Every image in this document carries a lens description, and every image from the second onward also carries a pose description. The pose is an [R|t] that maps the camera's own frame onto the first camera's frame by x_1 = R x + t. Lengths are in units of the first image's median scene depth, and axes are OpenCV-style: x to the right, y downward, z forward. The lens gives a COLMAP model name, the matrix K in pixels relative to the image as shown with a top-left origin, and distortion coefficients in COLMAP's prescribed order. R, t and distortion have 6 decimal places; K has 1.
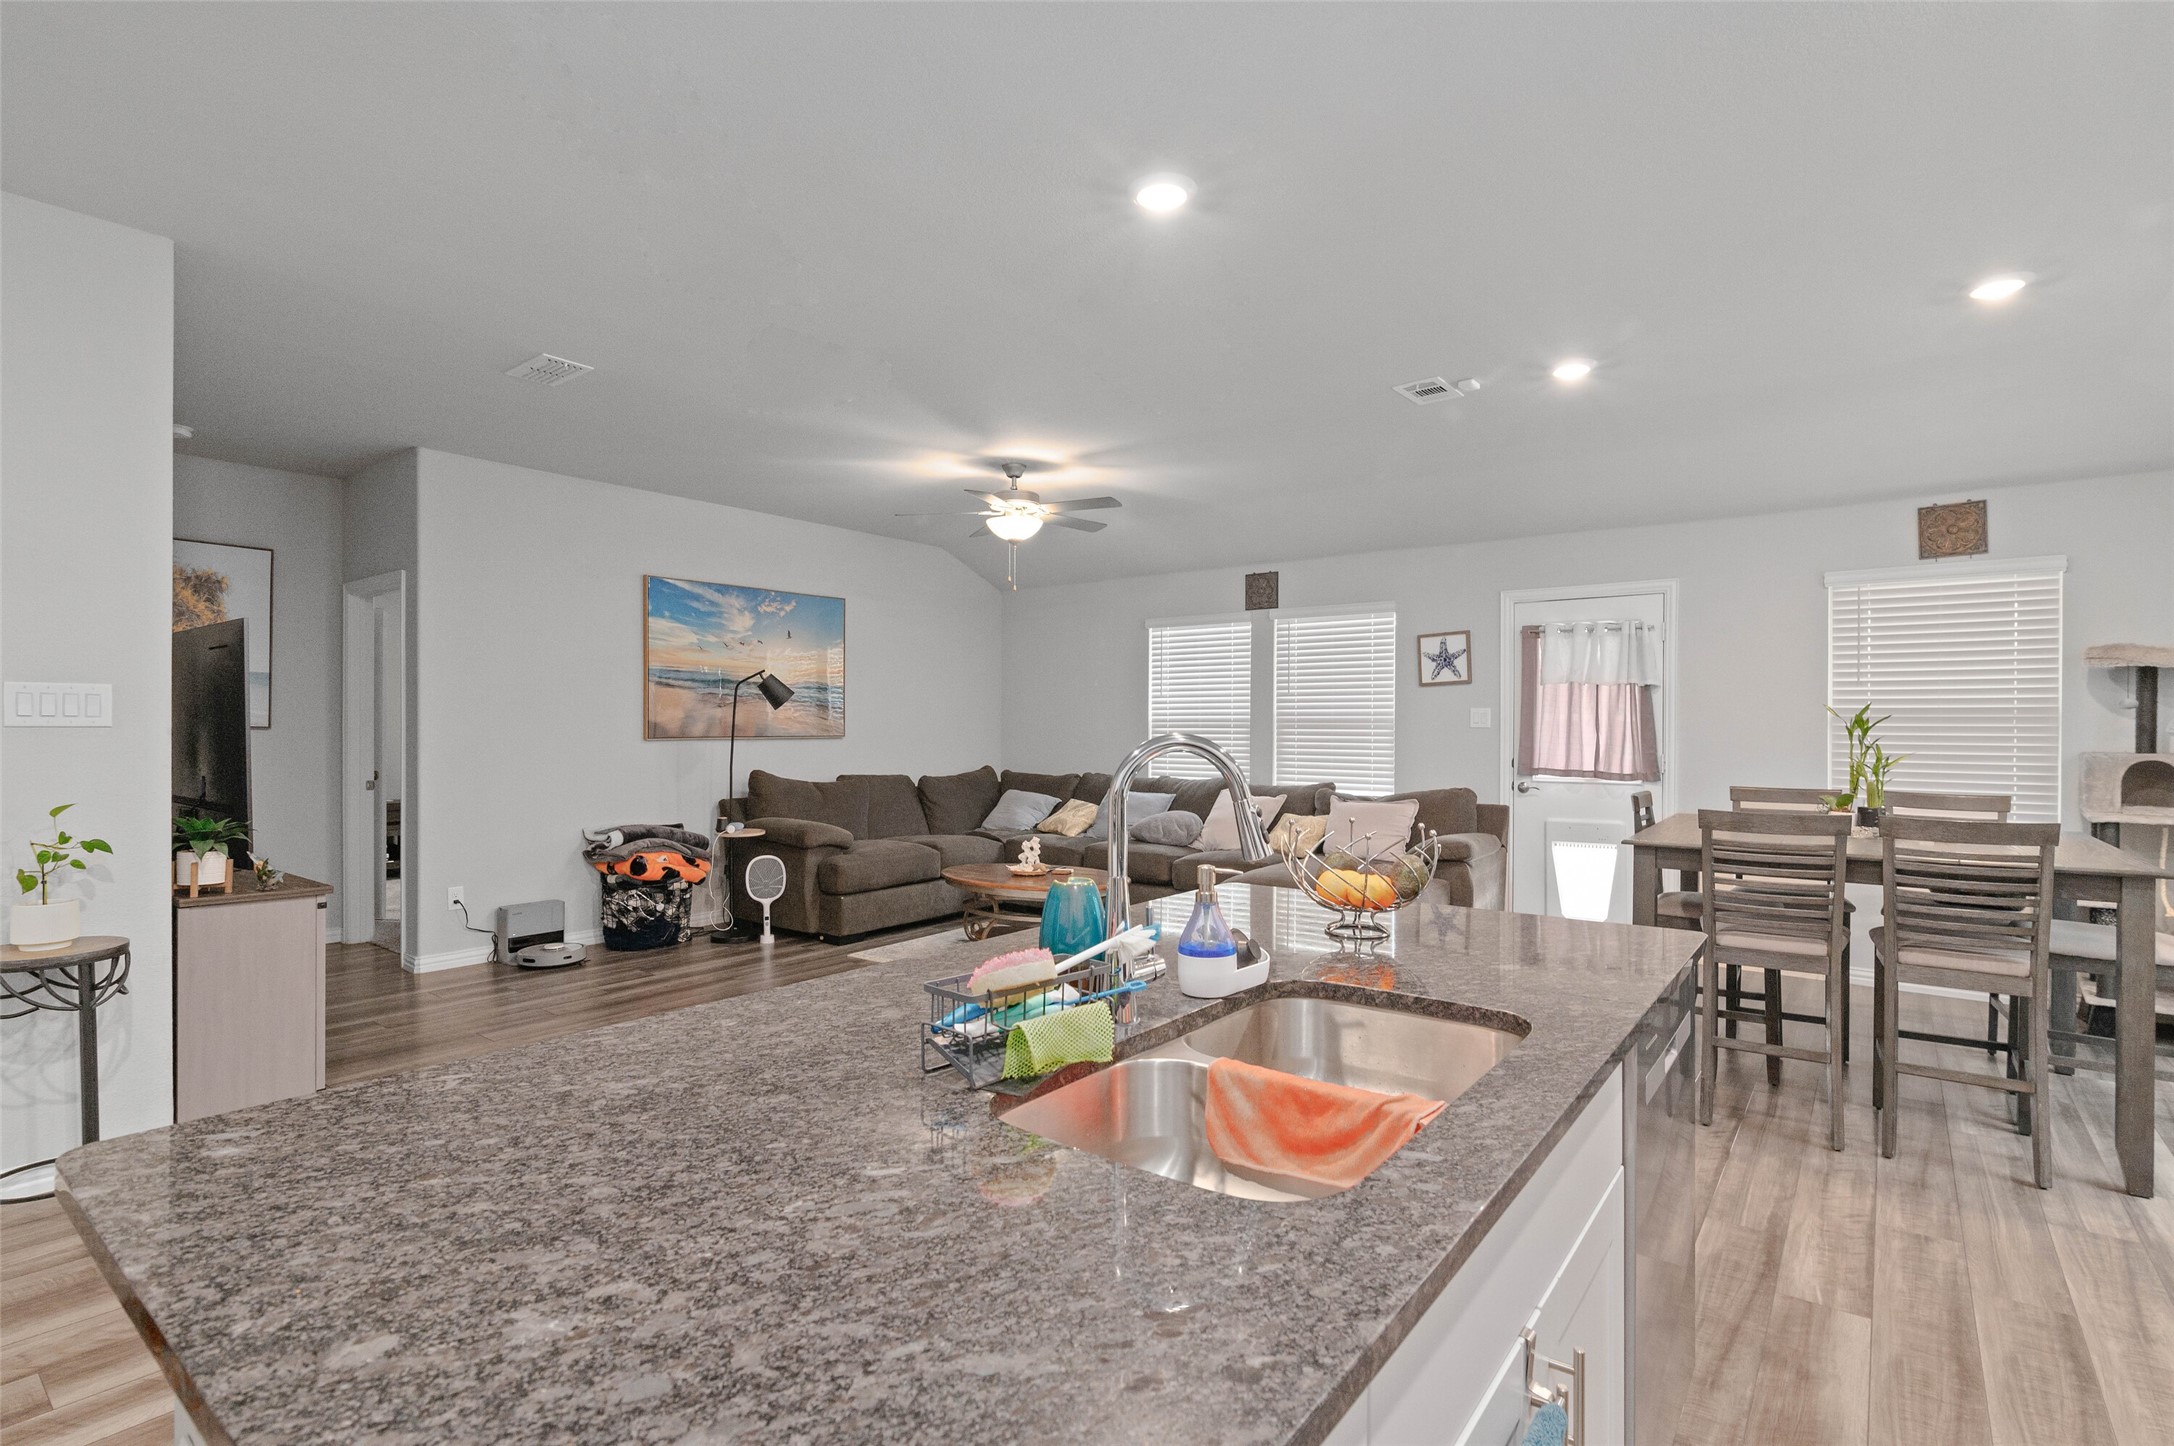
lens RADIAL K [[1034.9, 0, 1086.3], [0, 1034.9, 731.9], [0, 0, 1]] dist [-0.009067, 0.002516]
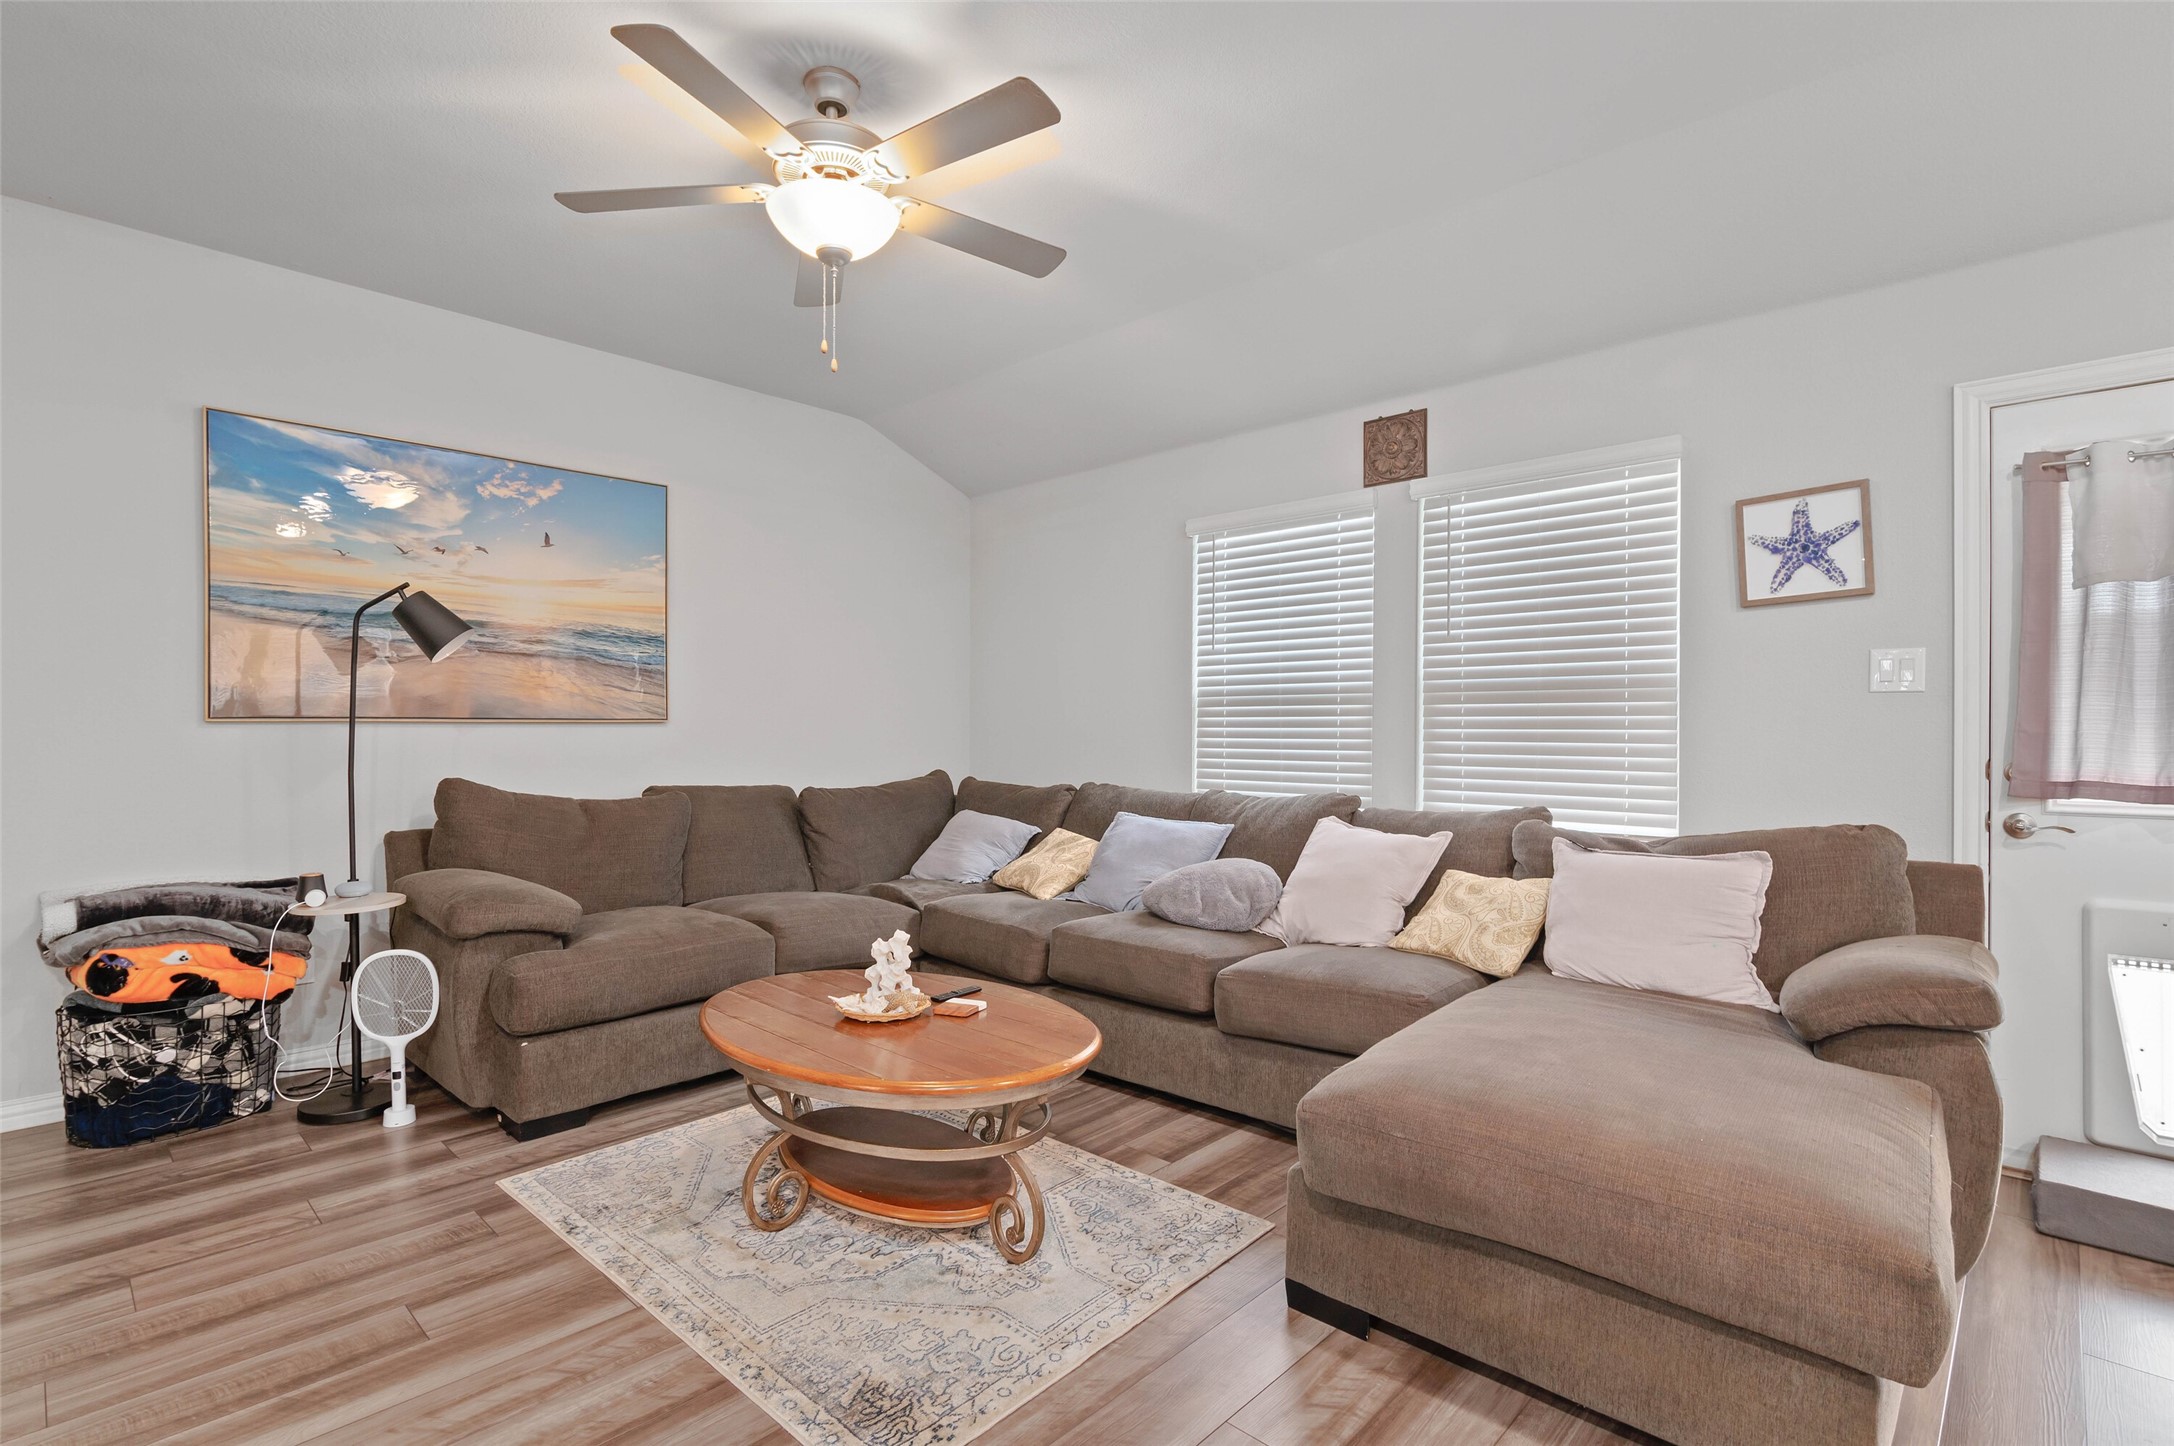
lens RADIAL K [[1034.9, 0, 1084.9], [0, 1034.9, 732.5], [0, 0, 1]] dist [-0.009067, 0.002516]
pose [[0.995818, -0.000269, -0.091356, 0.064549], [0.000060, 0.999997, -0.002299, 0.014442], [0.091356, 0.002283, 0.995816, 0.500160]]
